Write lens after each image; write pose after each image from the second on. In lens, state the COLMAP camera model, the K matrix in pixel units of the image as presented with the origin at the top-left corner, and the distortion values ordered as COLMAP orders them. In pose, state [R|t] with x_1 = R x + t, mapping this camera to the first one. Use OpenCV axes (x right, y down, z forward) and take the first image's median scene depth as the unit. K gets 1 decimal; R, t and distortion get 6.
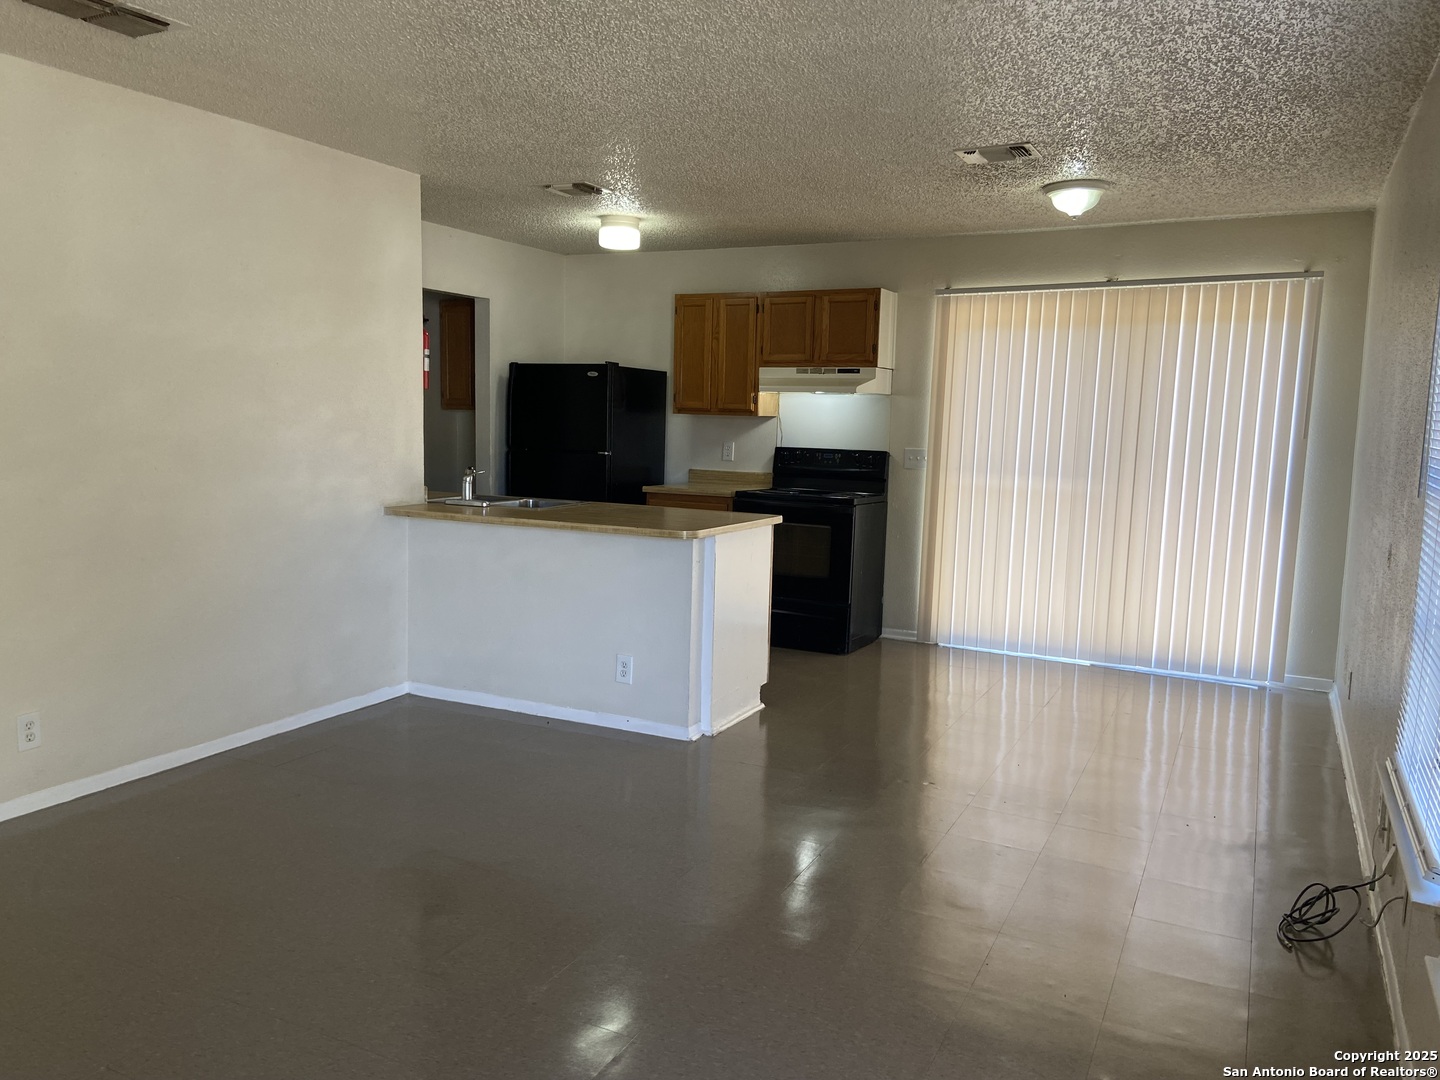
lens RADIAL K [[1085.8, 0, 719.6], [0, 1085.8, 519.9], [0, 0, 1]] dist [0.127583, -0.160200]
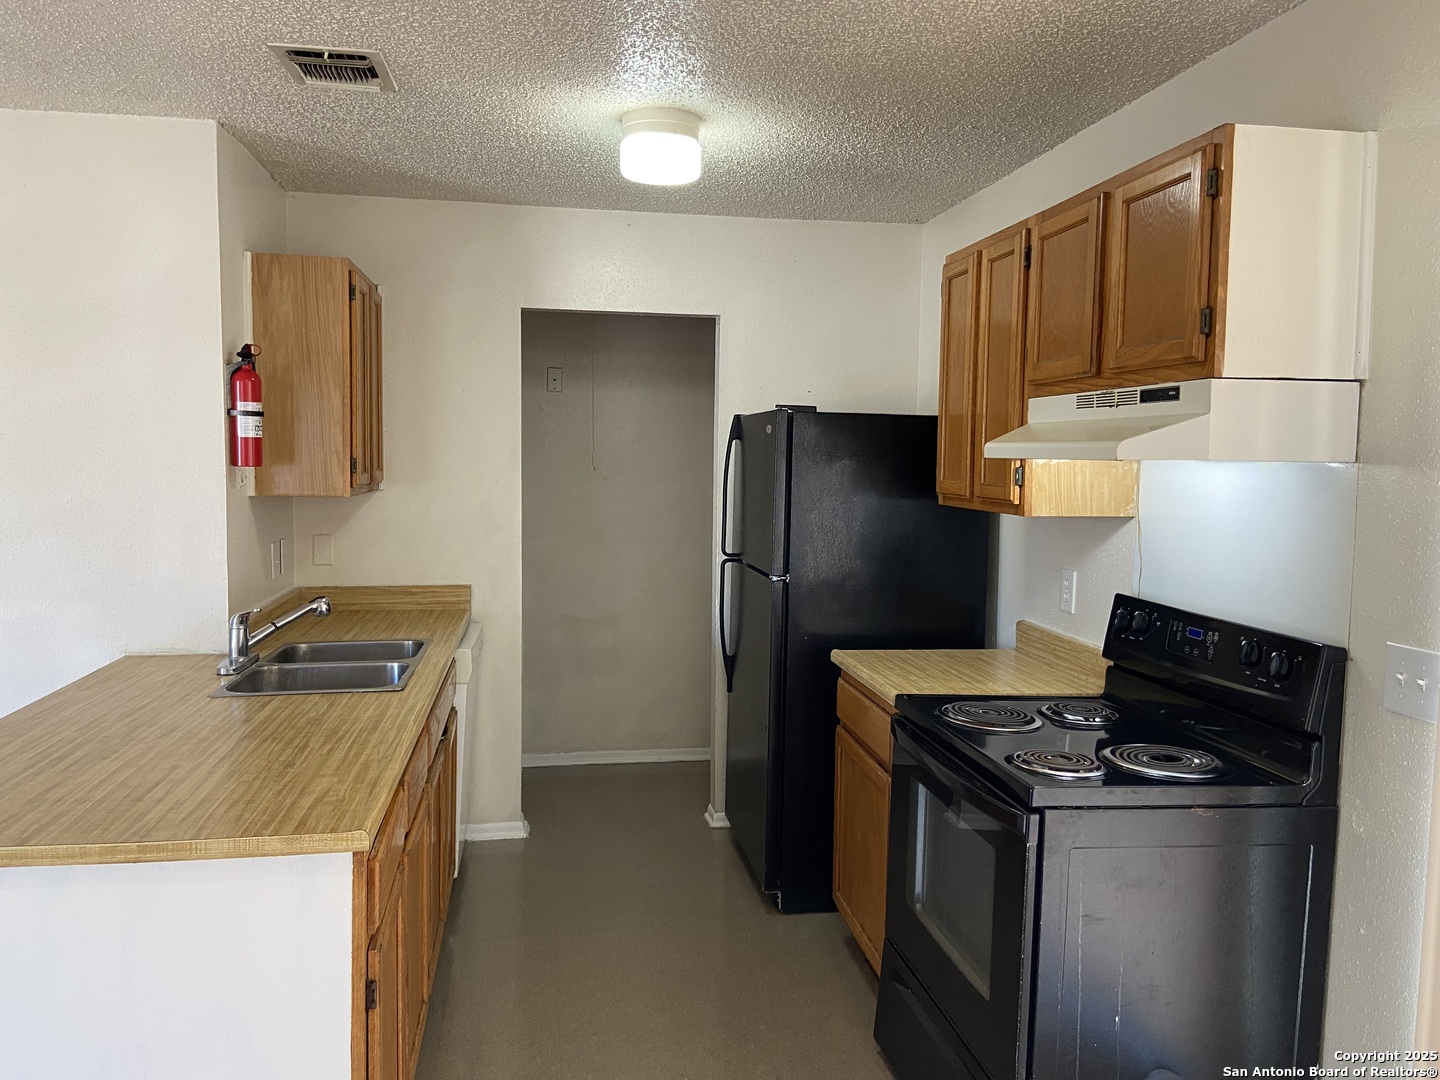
lens RADIAL K [[1085.8, 0, 719.6], [0, 1085.8, 519.9], [0, 0, 1]] dist [0.127583, -0.160200]
pose [[0.600986, 0.032766, -0.798588, 0.315230], [-0.076779, 0.996905, -0.016879, -0.083528], [0.795563, 0.071459, 0.601642, 0.702722]]
